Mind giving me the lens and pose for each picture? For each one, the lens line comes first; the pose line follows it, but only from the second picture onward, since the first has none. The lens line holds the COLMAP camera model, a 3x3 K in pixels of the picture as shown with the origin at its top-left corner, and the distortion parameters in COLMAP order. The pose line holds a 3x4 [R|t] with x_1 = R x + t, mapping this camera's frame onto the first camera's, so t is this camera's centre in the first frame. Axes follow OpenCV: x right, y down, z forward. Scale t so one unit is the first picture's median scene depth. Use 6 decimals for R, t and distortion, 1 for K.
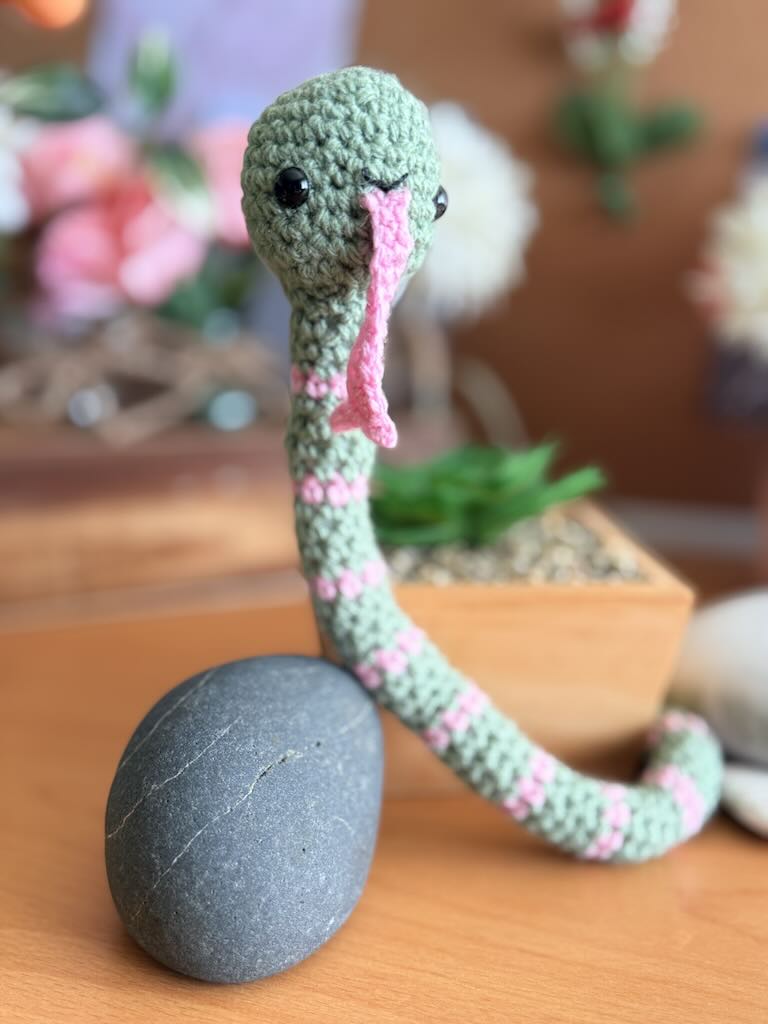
lens RADIAL K [[1080.7, 0, 384.0], [0, 1080.7, 512.0], [0, 0, 1]] dist [0.202413, -0.640529]
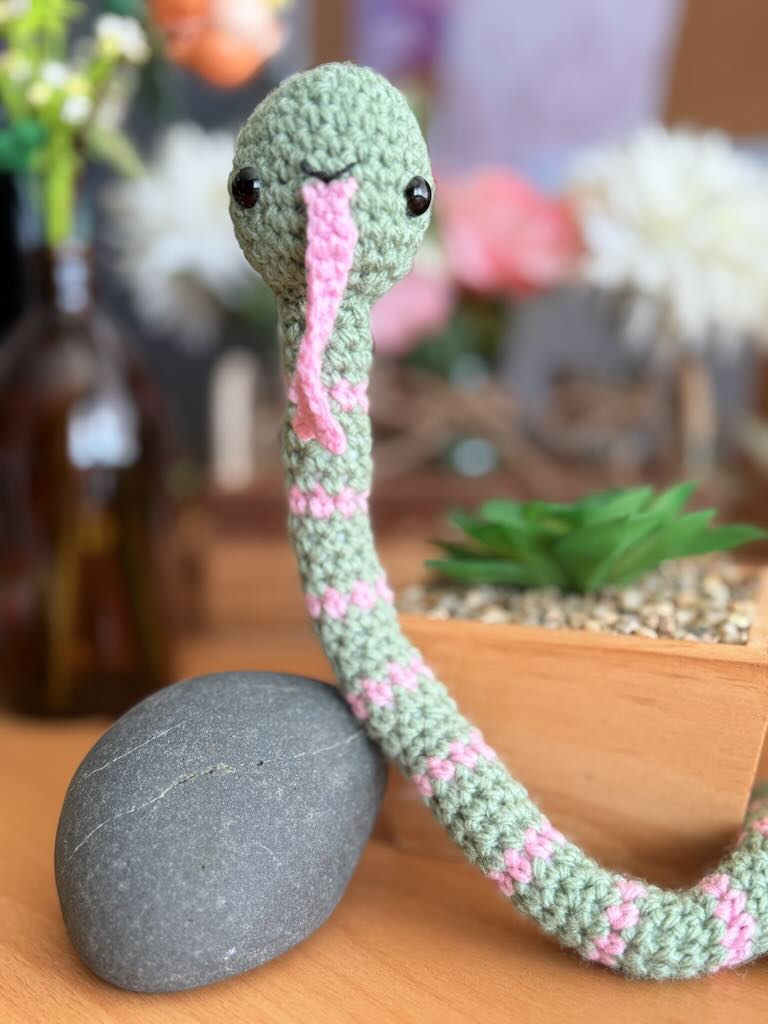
lens RADIAL K [[1080.7, 0, 384.0], [0, 1080.7, 512.0], [0, 0, 1]] dist [0.202413, -0.640529]
pose [[0.894431, 0.044253, -0.445012, 0.476582], [-0.079567, 0.994963, -0.060981, 0.047189], [0.440072, 0.089951, 0.893446, 0.189262]]
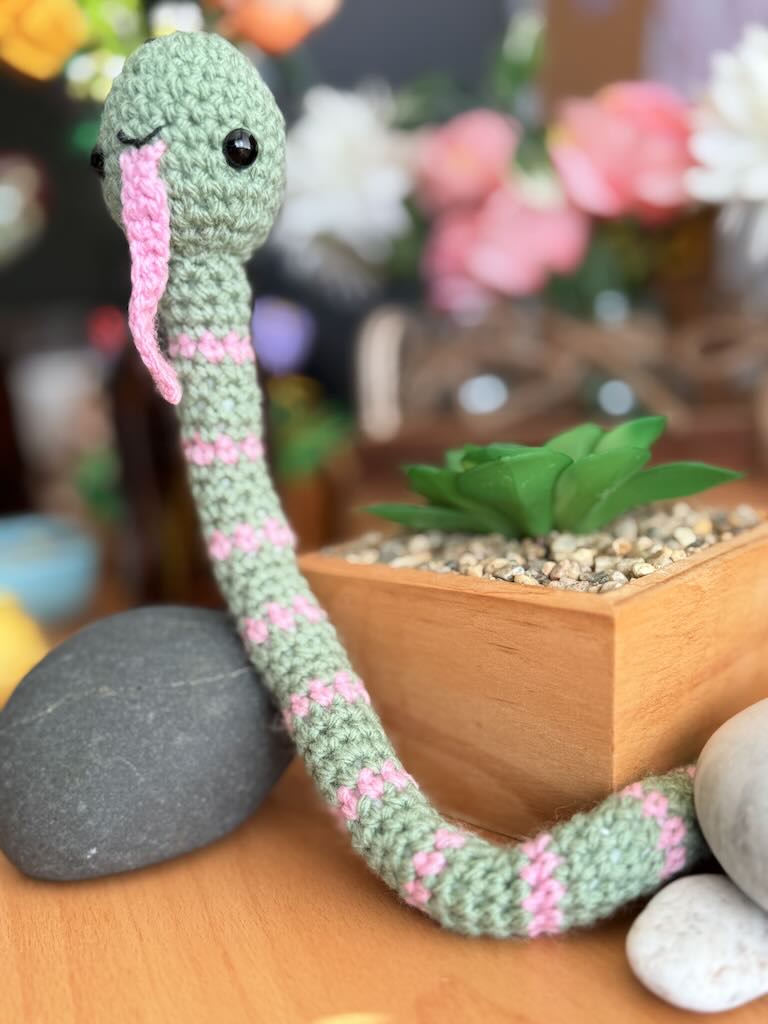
lens RADIAL K [[1080.7, 0, 384.0], [0, 1080.7, 512.0], [0, 0, 1]] dist [0.202413, -0.640529]
pose [[0.655557, 0.062664, -0.752541, 0.923147], [-0.079585, 0.996734, 0.013670, 0.011752], [0.750940, 0.050929, 0.658403, 0.507302]]
